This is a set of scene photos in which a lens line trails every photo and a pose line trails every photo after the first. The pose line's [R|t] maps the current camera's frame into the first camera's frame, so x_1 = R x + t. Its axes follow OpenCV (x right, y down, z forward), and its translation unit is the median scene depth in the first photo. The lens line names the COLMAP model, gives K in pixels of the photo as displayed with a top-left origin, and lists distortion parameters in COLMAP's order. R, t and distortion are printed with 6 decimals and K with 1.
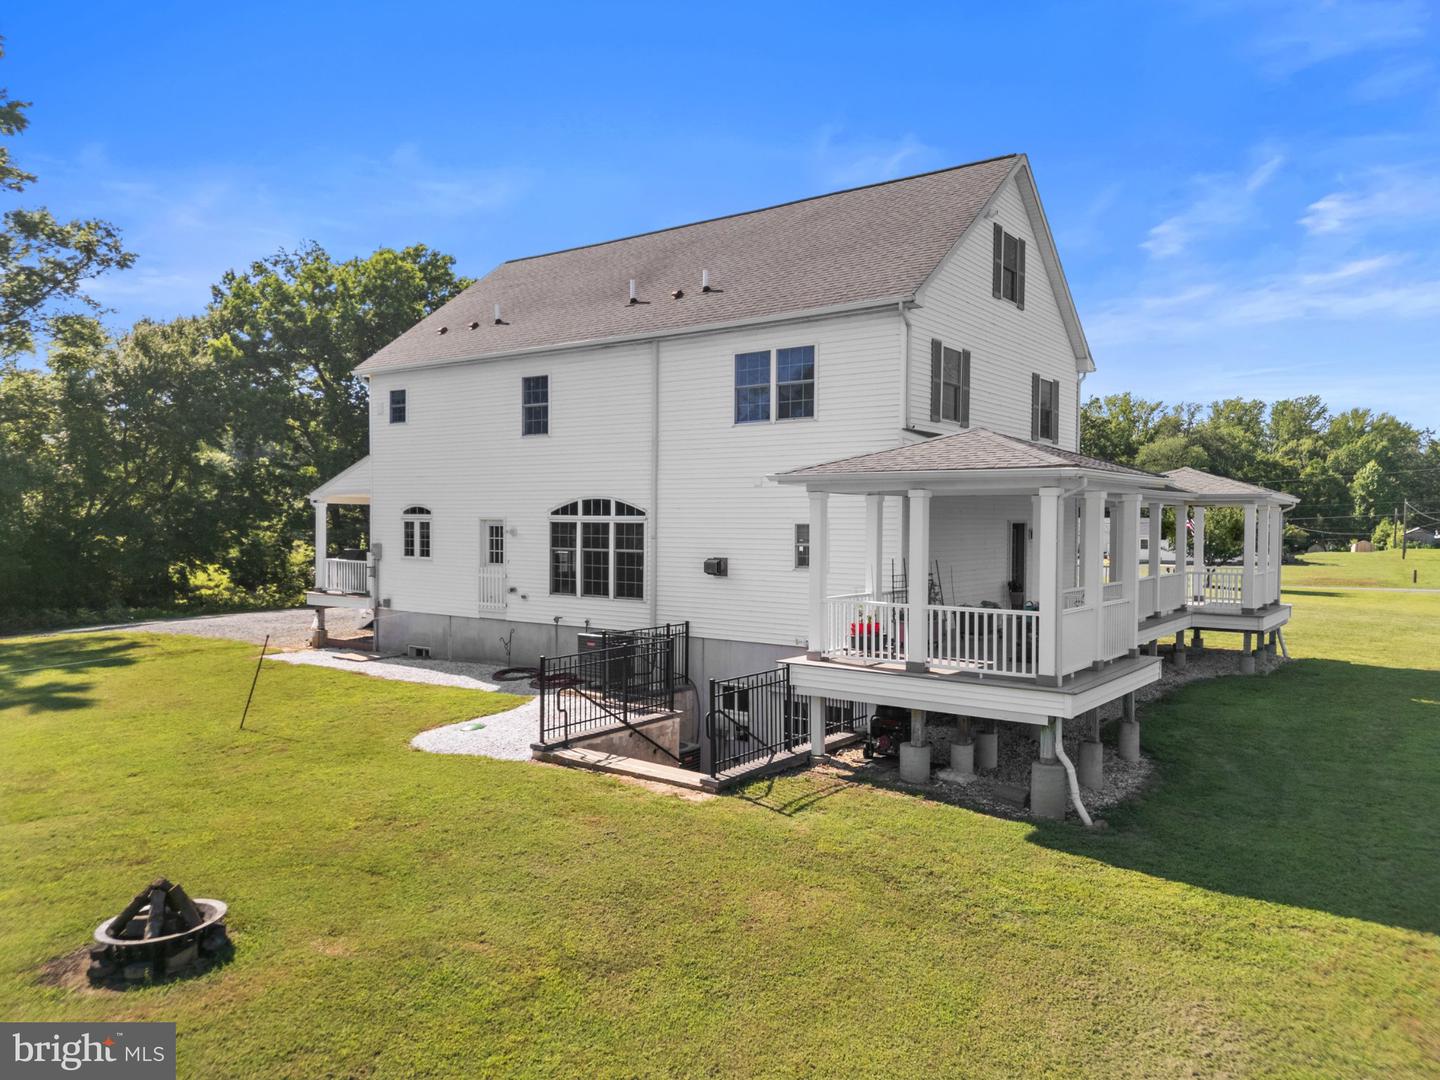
lens RADIAL K [[1018.3, 0, 723.8], [0, 1018.3, 536.8], [0, 0, 1]] dist [0.095763, -0.113936]
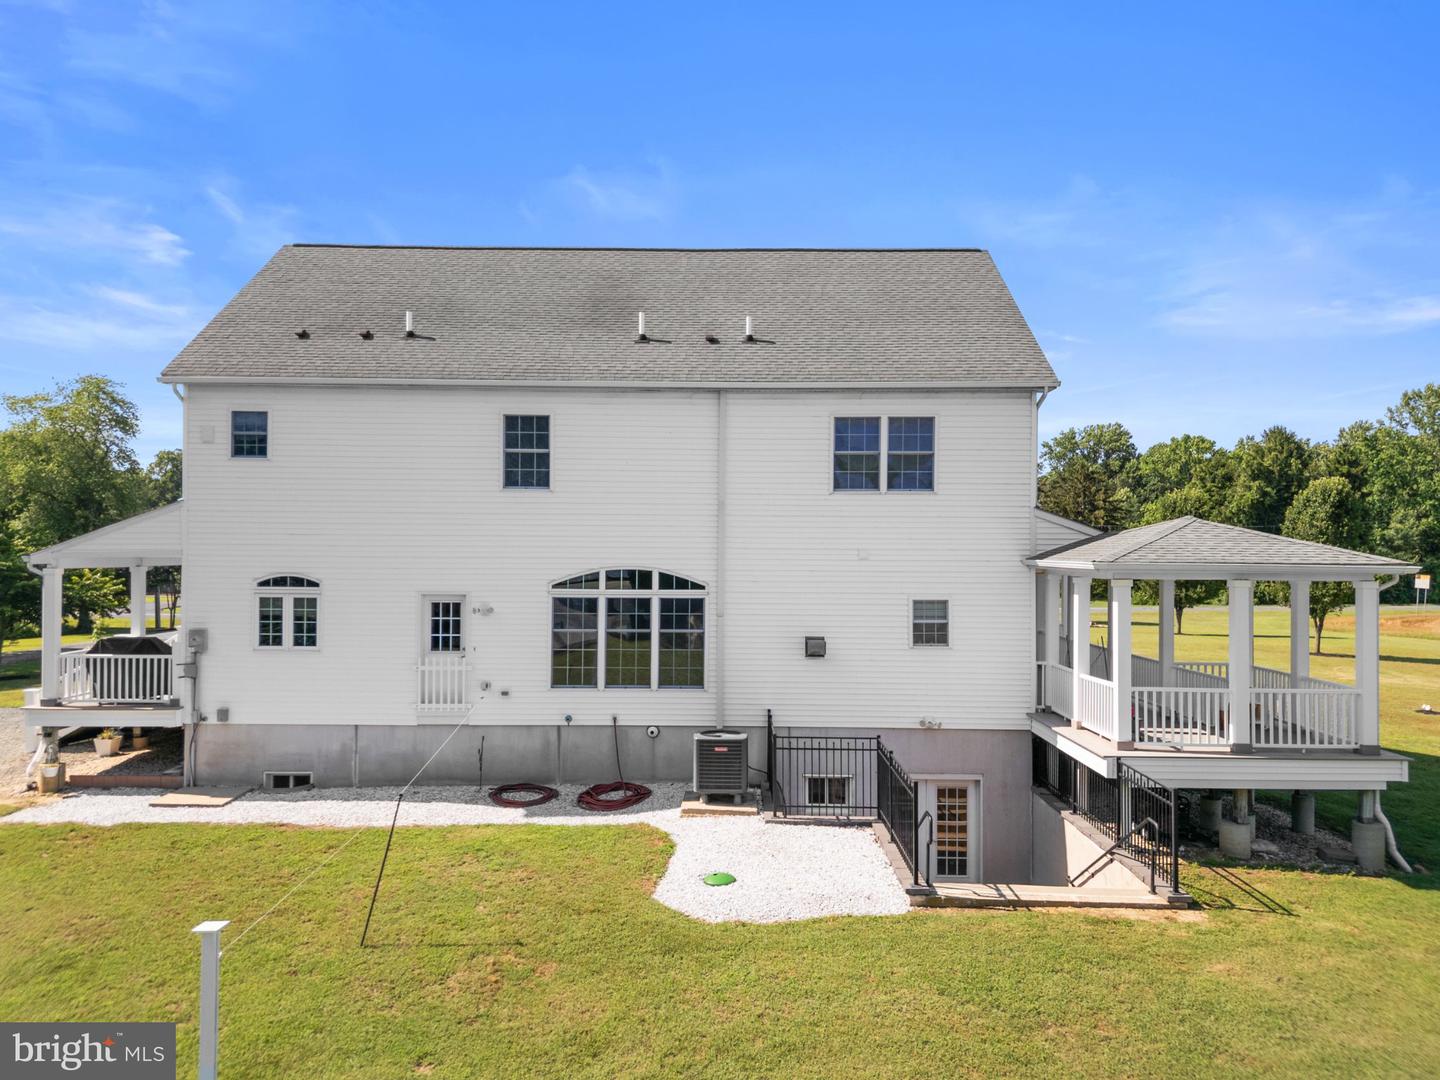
lens RADIAL K [[1018.3, 0, 723.8], [0, 1018.3, 536.8], [0, 0, 1]] dist [0.095763, -0.113936]
pose [[0.812757, 0.006783, 0.582563, -0.554346], [0.007462, 0.999729, -0.022052, -0.045418], [-0.582555, 0.022270, 0.812486, 0.279883]]
